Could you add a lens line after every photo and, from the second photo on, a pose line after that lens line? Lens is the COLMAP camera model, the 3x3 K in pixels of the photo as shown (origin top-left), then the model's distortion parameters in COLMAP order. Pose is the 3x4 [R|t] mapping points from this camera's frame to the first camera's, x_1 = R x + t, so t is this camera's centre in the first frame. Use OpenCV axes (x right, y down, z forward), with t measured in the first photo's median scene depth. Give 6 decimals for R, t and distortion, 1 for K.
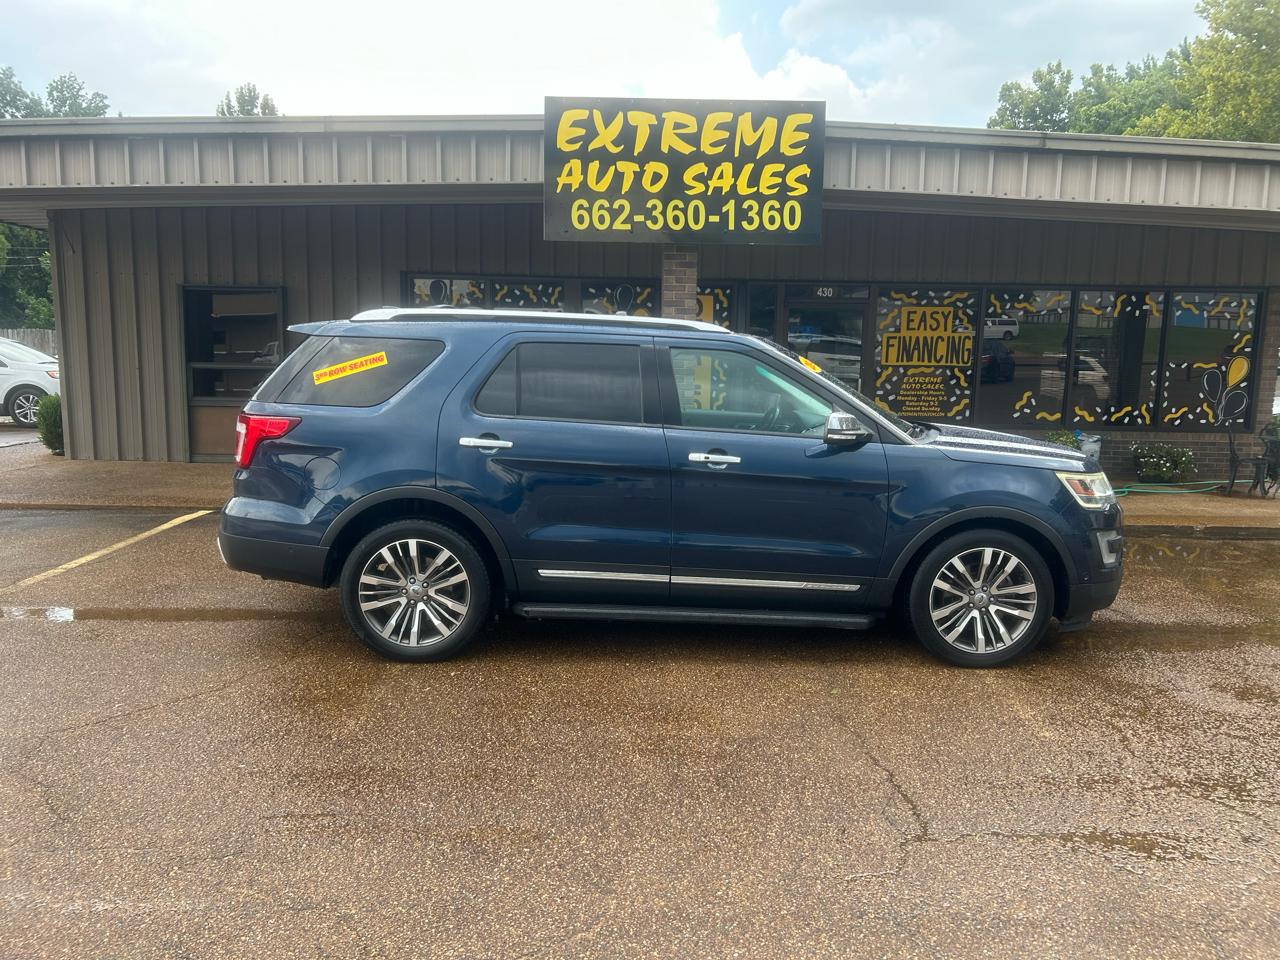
lens RADIAL K [[976.3, 0, 635.0], [0, 976.3, 475.9], [0, 0, 1]] dist [0.018568, -0.000073]
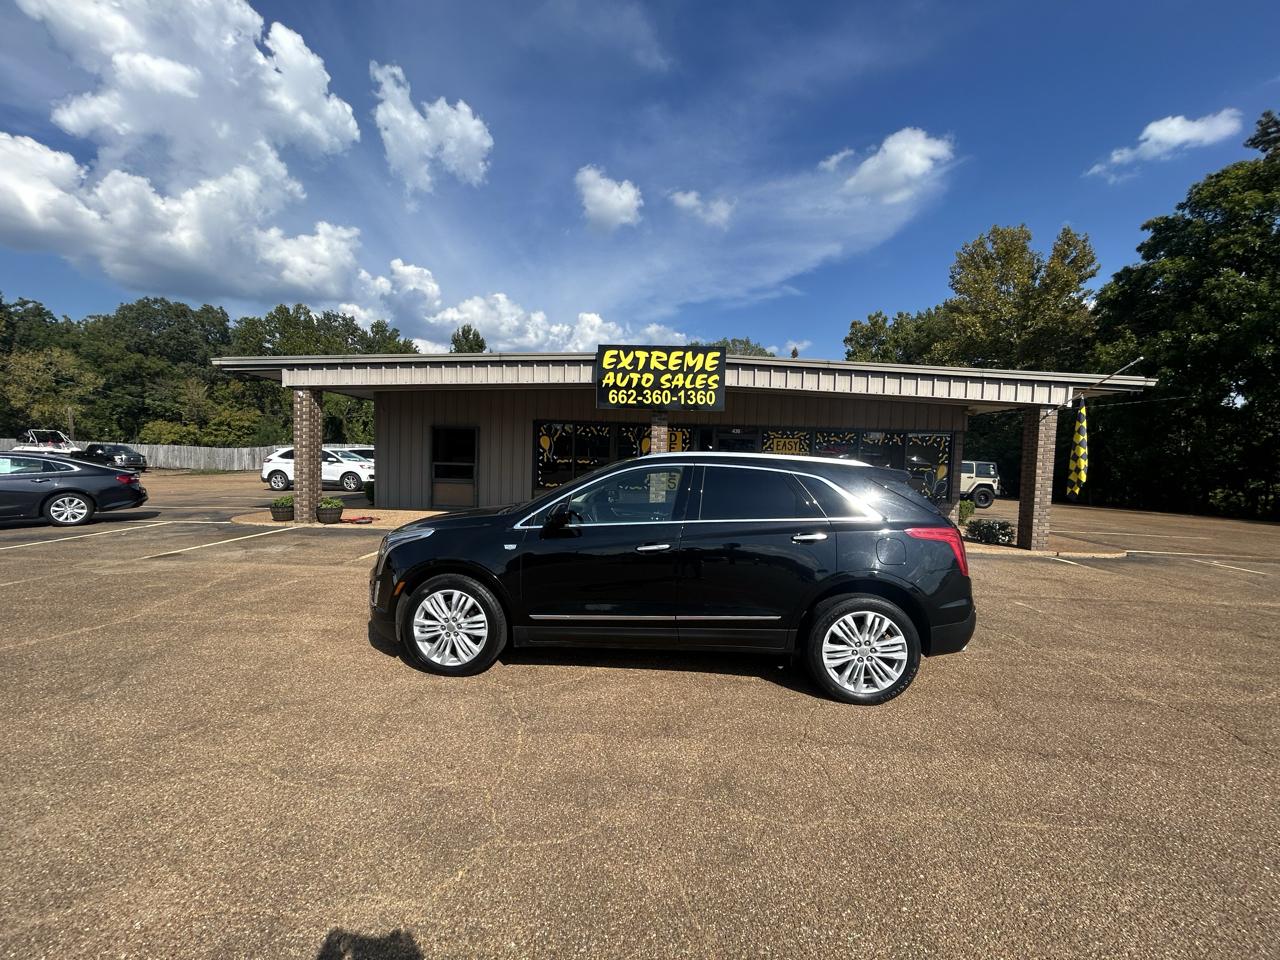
lens RADIAL K [[539.4, 0, 638.6], [0, 539.4, 478.2], [0, 0, 1]] dist [-0.000592, 0.000112]
pose [[0.998595, 0.013564, -0.051223, 0.064916], [-0.017890, 0.996223, -0.084970, 0.014993], [0.049877, 0.085767, 0.995066, -0.179076]]
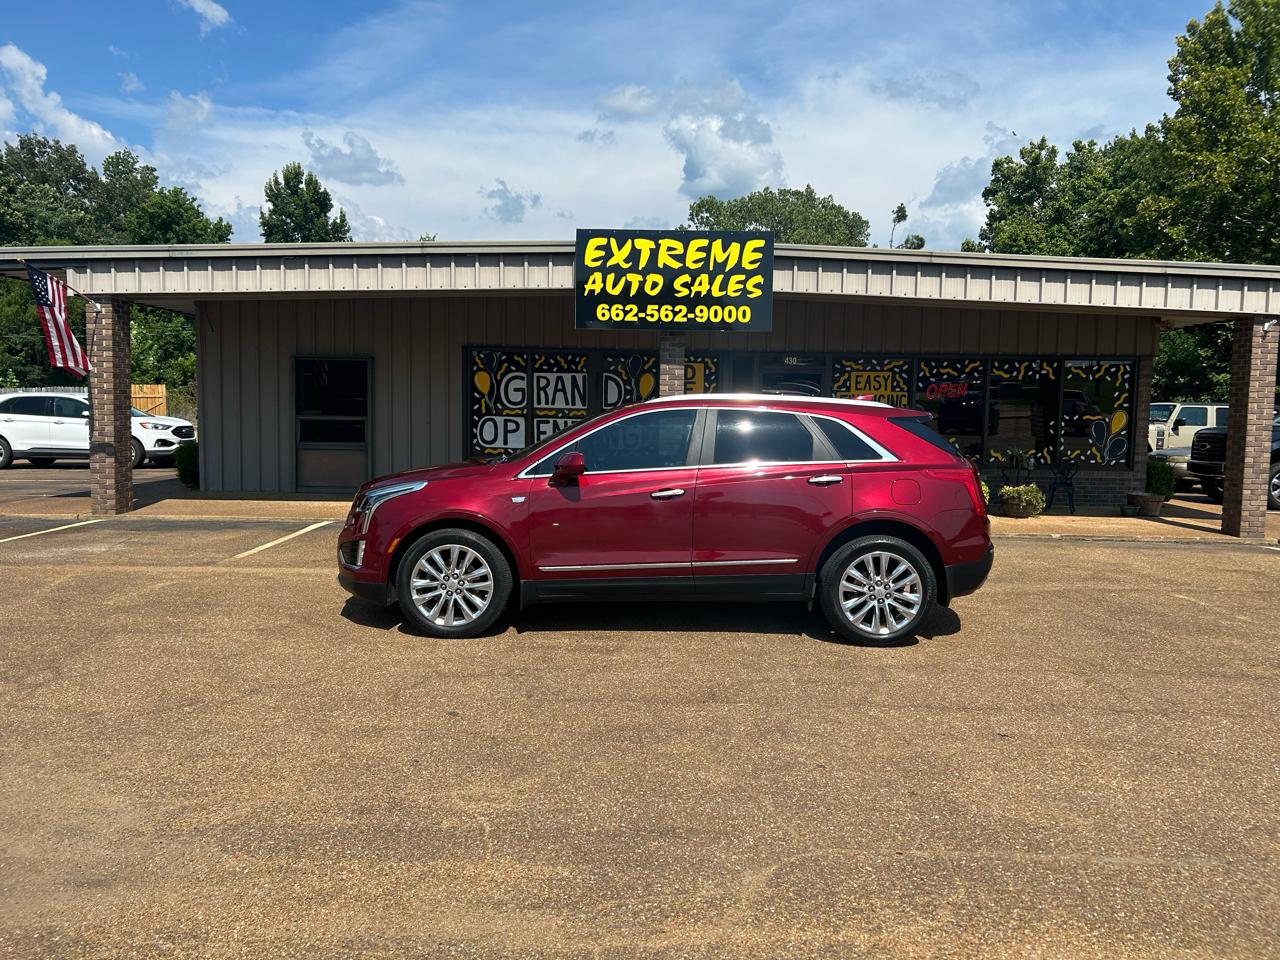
lens RADIAL K [[1052.1, 0, 638.7], [0, 1052.1, 483.6], [0, 0, 1]] dist [0.050658, -0.004516]
pose [[0.999822, 0.001385, -0.018818, 0.027594], [-0.002373, 0.998614, -0.052586, 0.062675], [0.018719, 0.052622, 0.998439, -0.507635]]
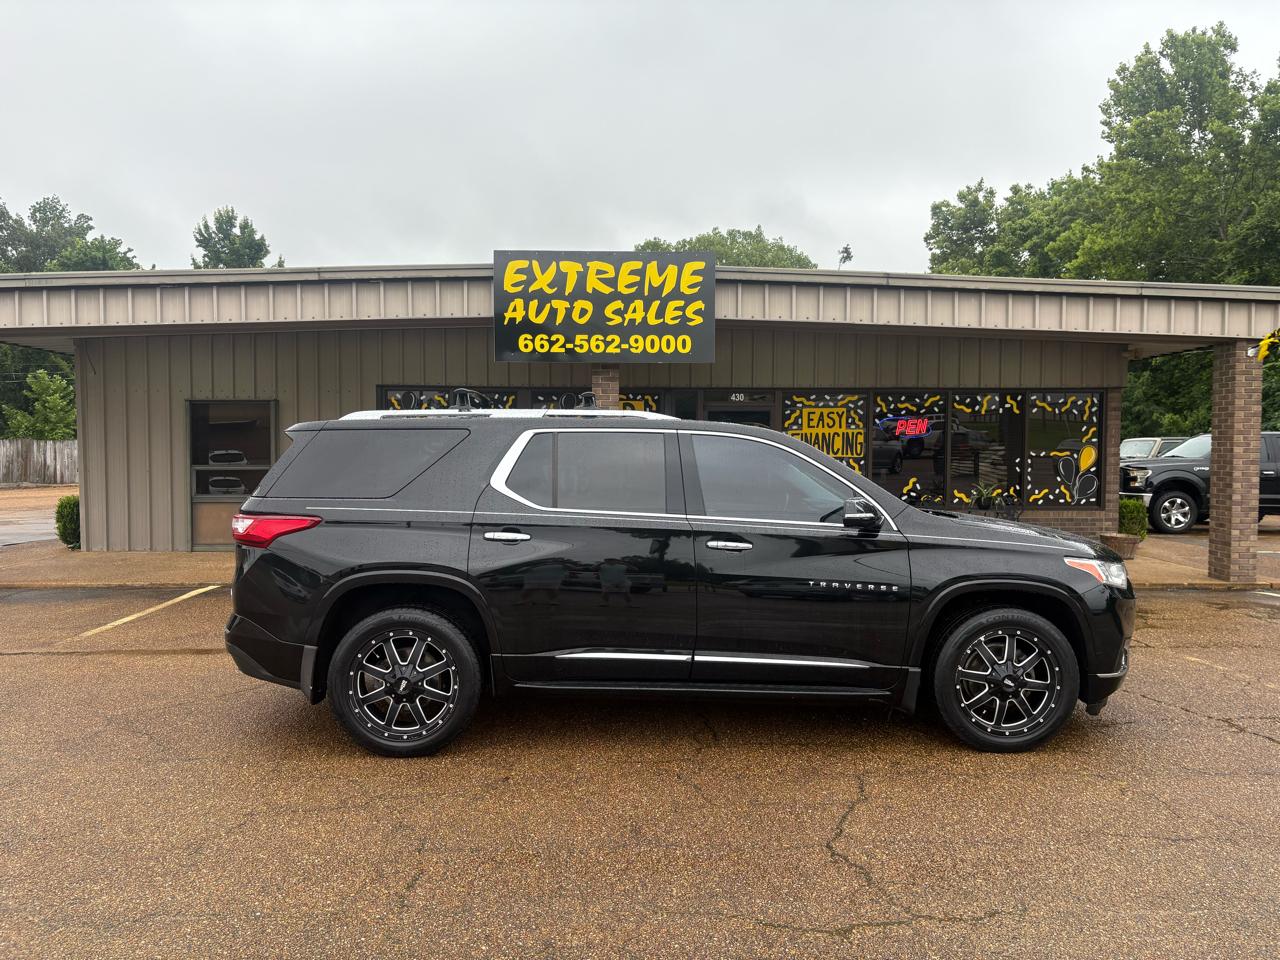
lens RADIAL K [[1024.1, 0, 639.3], [0, 1024.1, 485.8], [0, 0, 1]] dist [0.039706, -0.004056]
pose [[0.999561, -0.016660, 0.024498, 0.057629], [0.018844, 0.995598, -0.091812, 0.041431], [-0.022861, 0.092234, 0.995475, -0.298768]]
